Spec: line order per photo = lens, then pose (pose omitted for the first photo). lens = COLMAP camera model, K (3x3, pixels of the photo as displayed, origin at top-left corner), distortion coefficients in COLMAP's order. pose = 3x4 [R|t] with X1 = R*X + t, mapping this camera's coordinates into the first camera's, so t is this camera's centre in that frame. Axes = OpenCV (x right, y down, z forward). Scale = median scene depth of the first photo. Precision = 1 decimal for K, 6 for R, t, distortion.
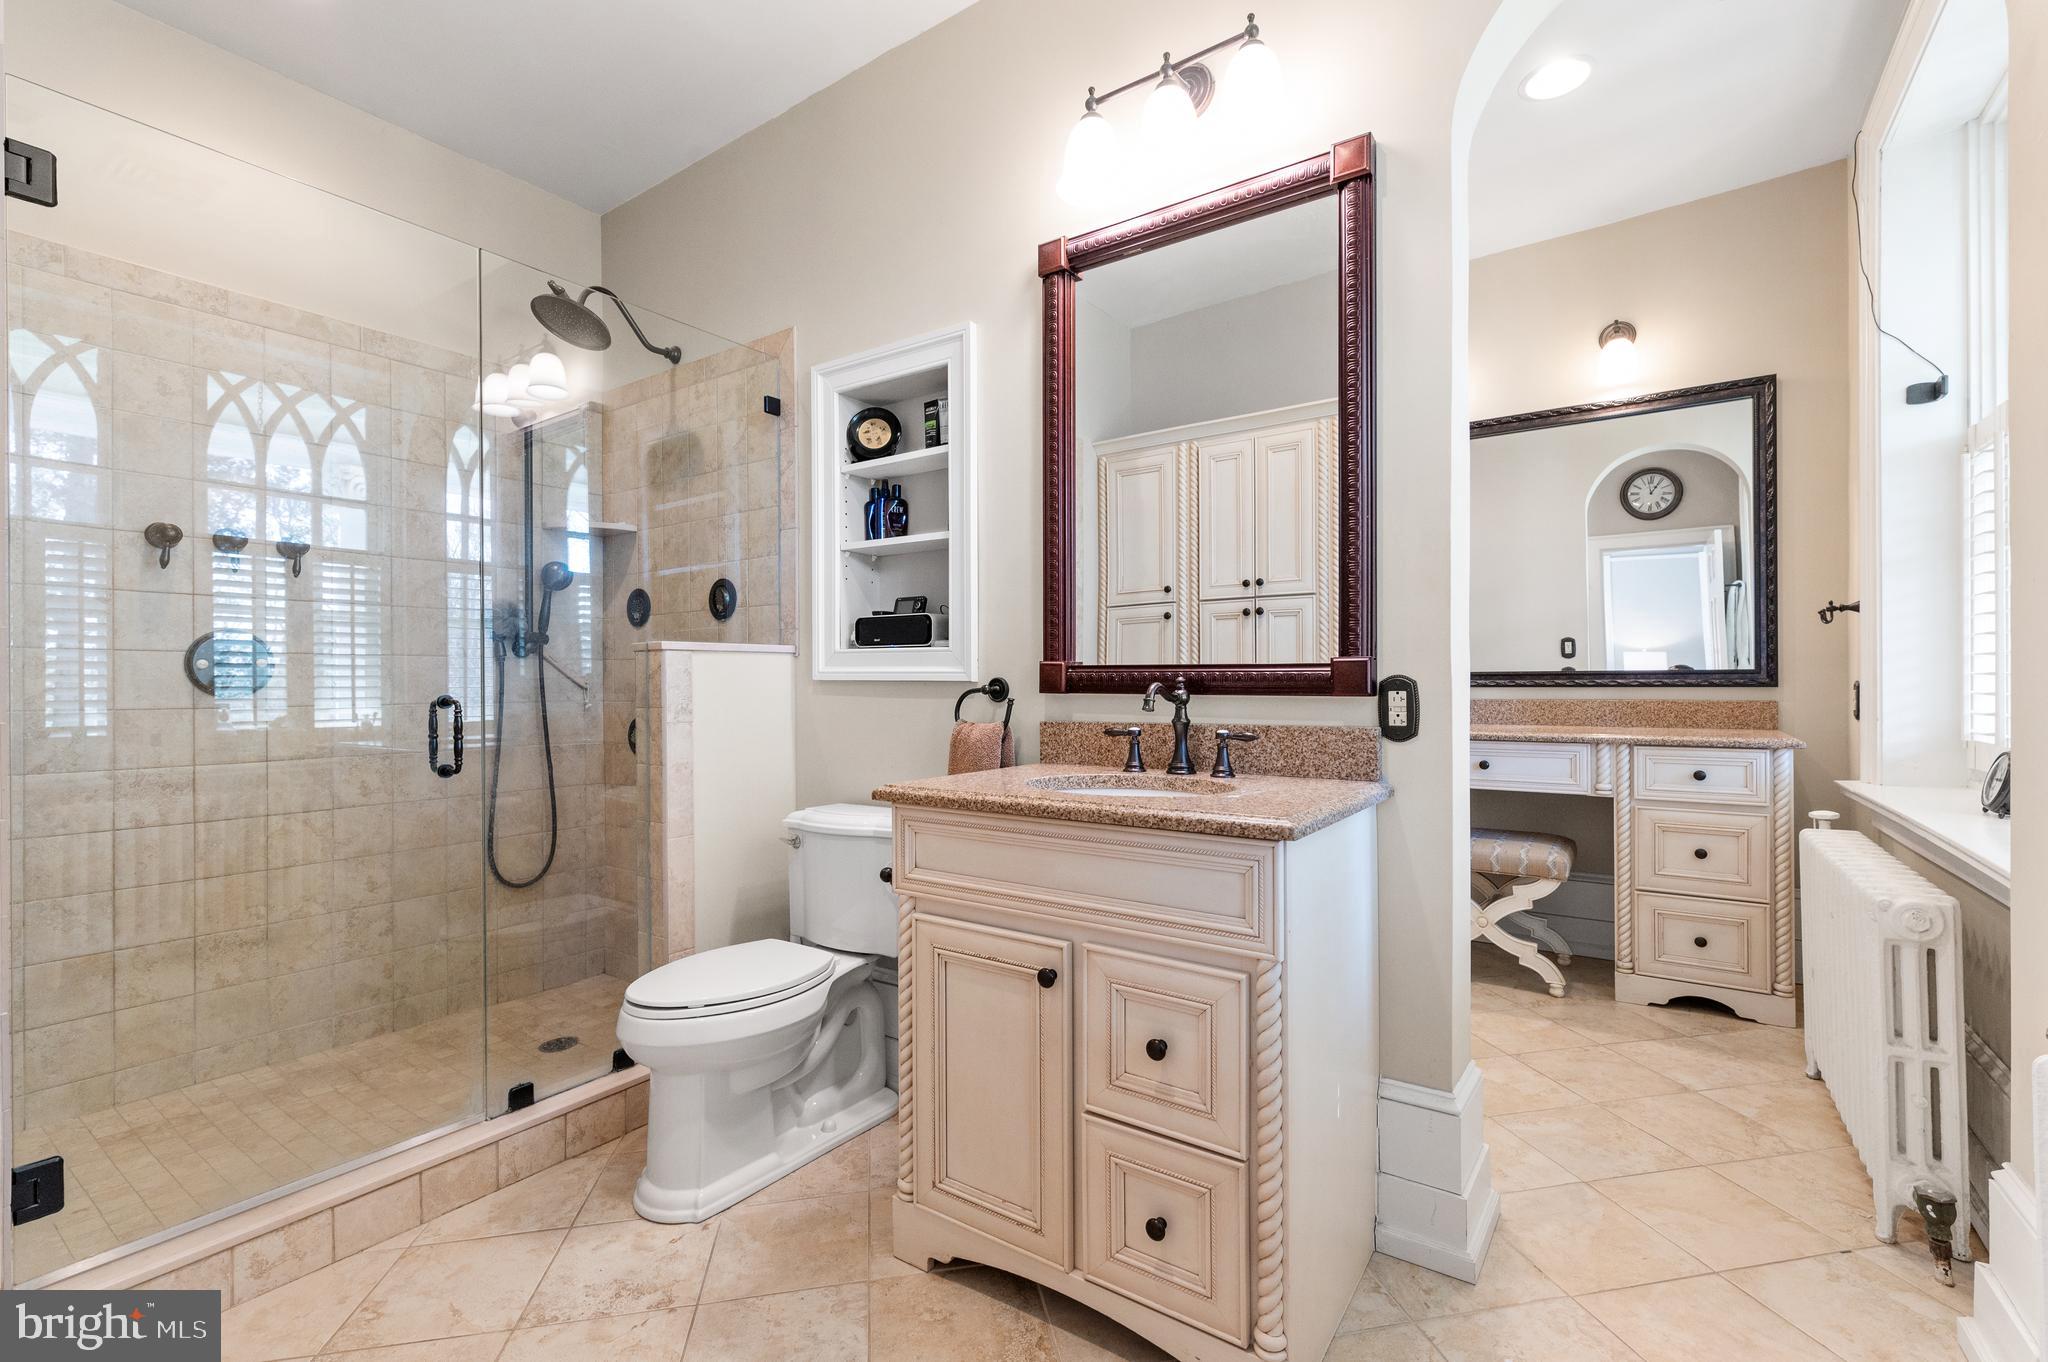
lens RADIAL K [[882.4, 0, 1028.4], [0, 882.4, 689.7], [0, 0, 1]] dist [0.015547, -0.001061]
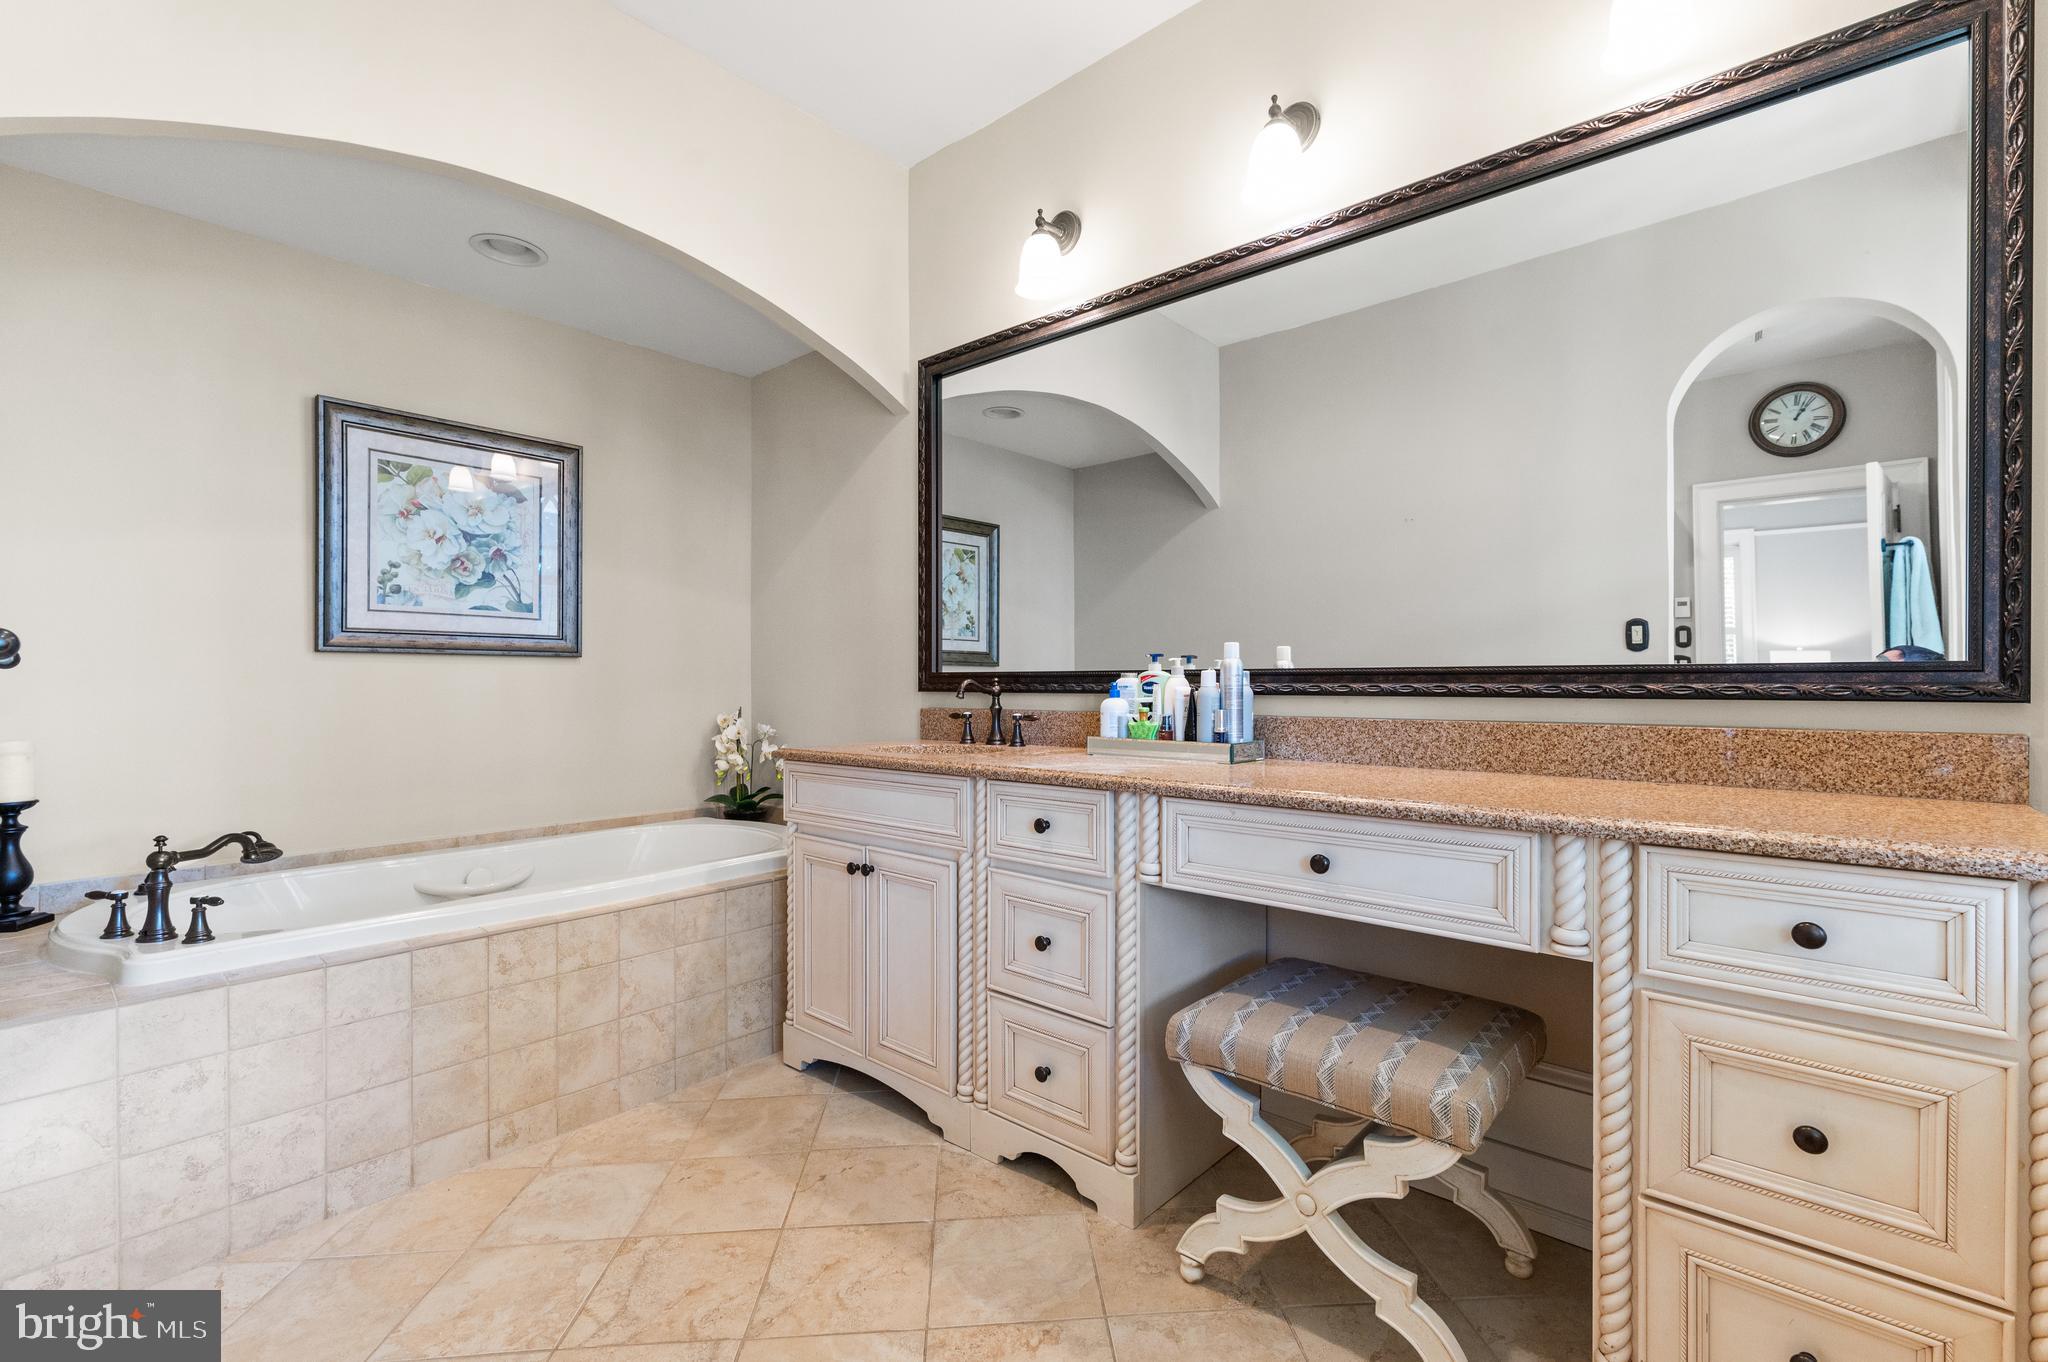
lens RADIAL K [[882.4, 0, 1029.5], [0, 882.4, 694.3], [0, 0, 1]] dist [0.015547, -0.001061]
pose [[0.993029, 0.006454, -0.117692, 0.425167], [-0.006050, 0.999975, 0.003790, -0.005912], [0.117714, -0.003051, 0.993043, 0.528177]]
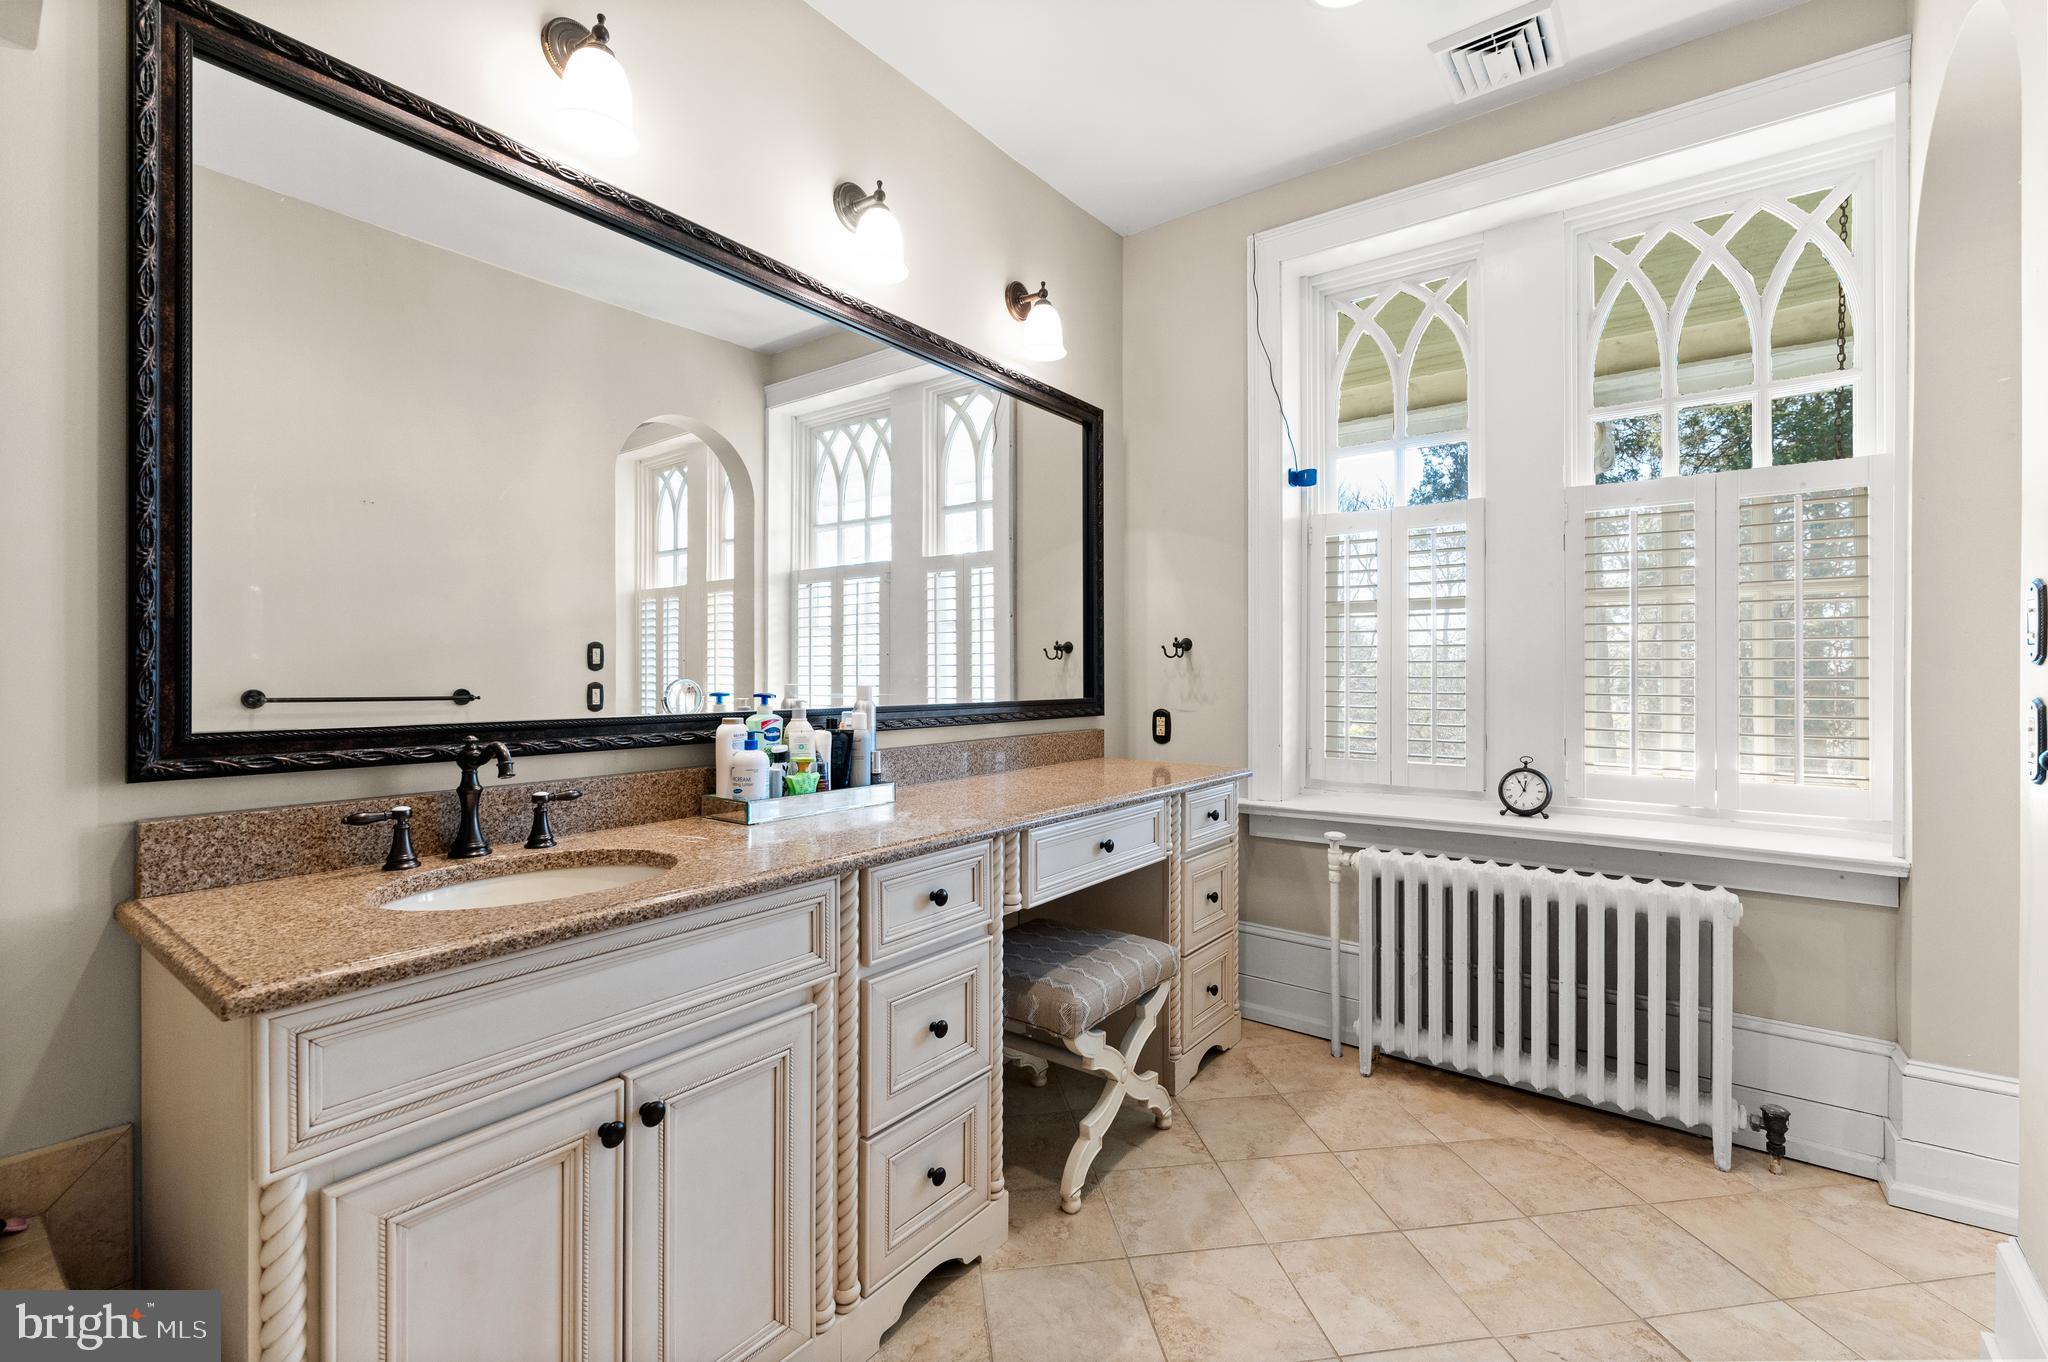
lens RADIAL K [[882.4, 0, 1089.3], [0, 882.4, 669.2], [0, 0, 1]] dist [0.015547, -0.001061]
pose [[0.013048, 0.010995, 0.999854, -0.180022], [0.005141, 0.999926, -0.011063, -0.046198], [-0.999902, 0.005284, 0.012991, 1.029583]]
